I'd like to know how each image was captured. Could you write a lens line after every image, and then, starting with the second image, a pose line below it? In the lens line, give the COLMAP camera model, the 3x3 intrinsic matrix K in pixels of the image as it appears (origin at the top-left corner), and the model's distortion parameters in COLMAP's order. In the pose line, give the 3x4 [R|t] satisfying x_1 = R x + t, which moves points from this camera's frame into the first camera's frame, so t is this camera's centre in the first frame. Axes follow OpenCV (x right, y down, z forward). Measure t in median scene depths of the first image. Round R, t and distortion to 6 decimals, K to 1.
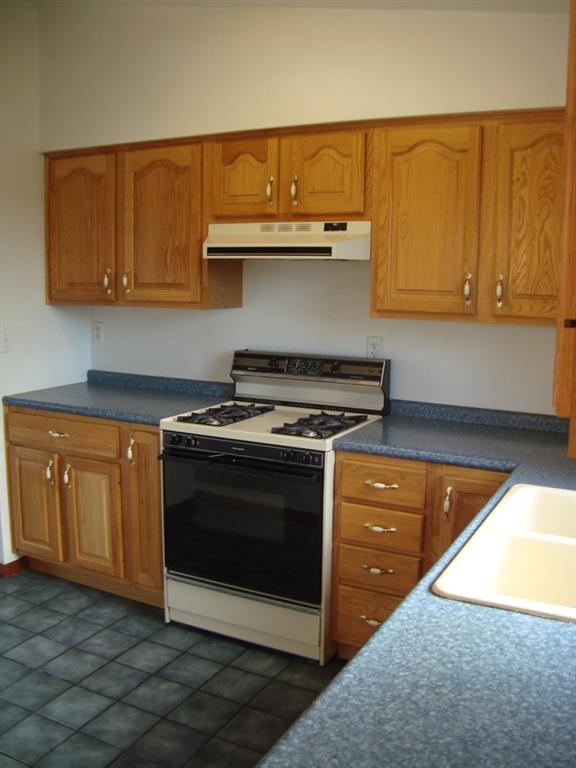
lens RADIAL K [[722.6, 0, 288.0], [0, 722.6, 384.0], [0, 0, 1]] dist [-0.129335, 0.004327]
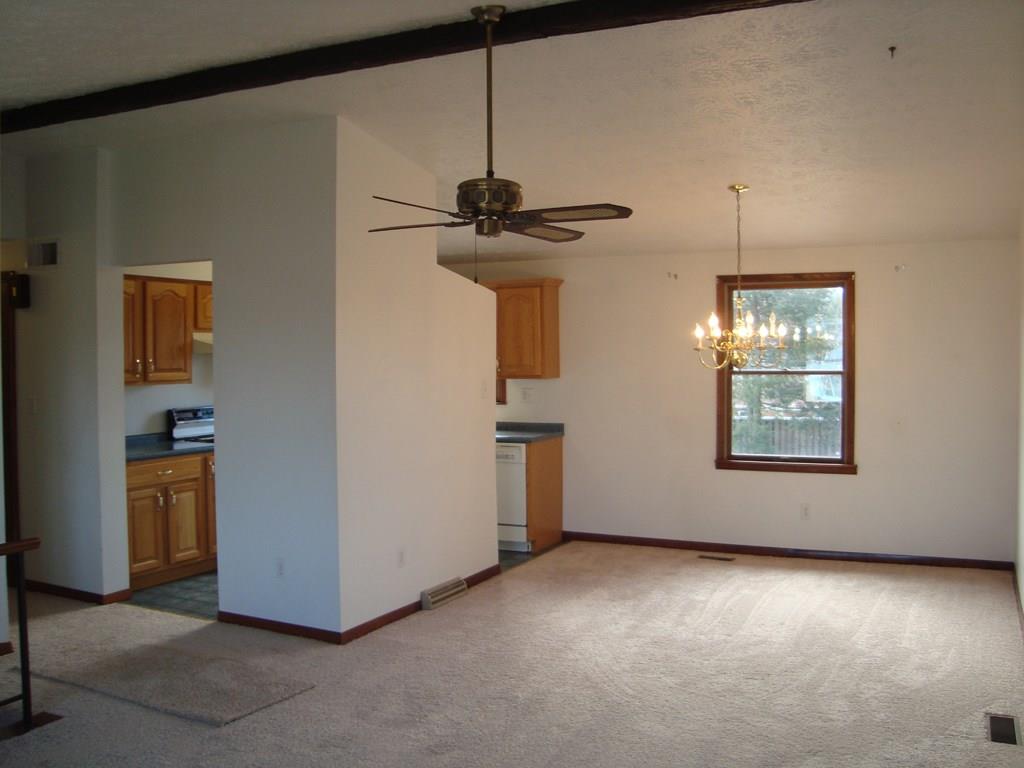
lens RADIAL K [[963.5, 0, 512.0], [0, 963.5, 384.0], [0, 0, 1]] dist [-0.129335, 0.004327]
pose [[-0.025143, -0.048605, 0.998502, -2.366319], [0.156218, 0.986356, 0.051947, -0.102403], [-0.987403, 0.157290, -0.017207, 0.313447]]
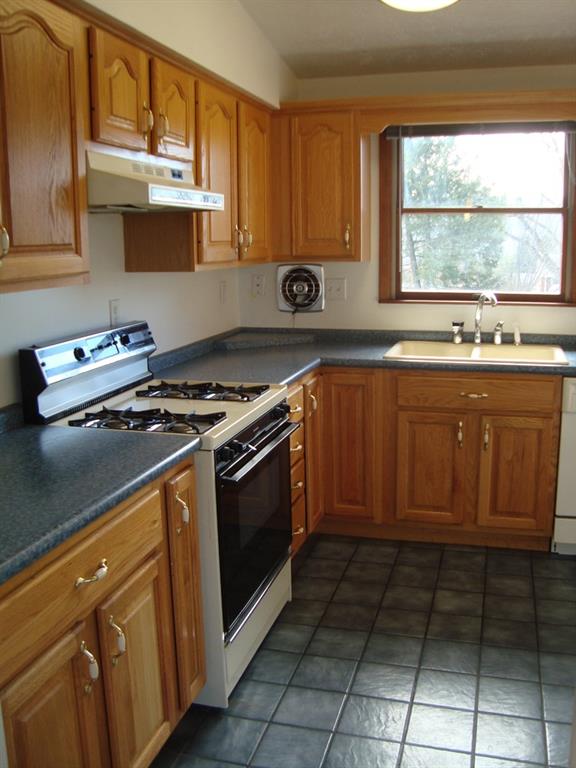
lens RADIAL K [[722.6, 0, 288.0], [0, 722.6, 384.0], [0, 0, 1]] dist [-0.129335, 0.004327]
pose [[-0.190819, -0.198736, 0.961297, -0.794449], [0.160831, 0.959728, 0.230337, -0.138183], [-0.968360, 0.198559, -0.151171, 0.960400]]
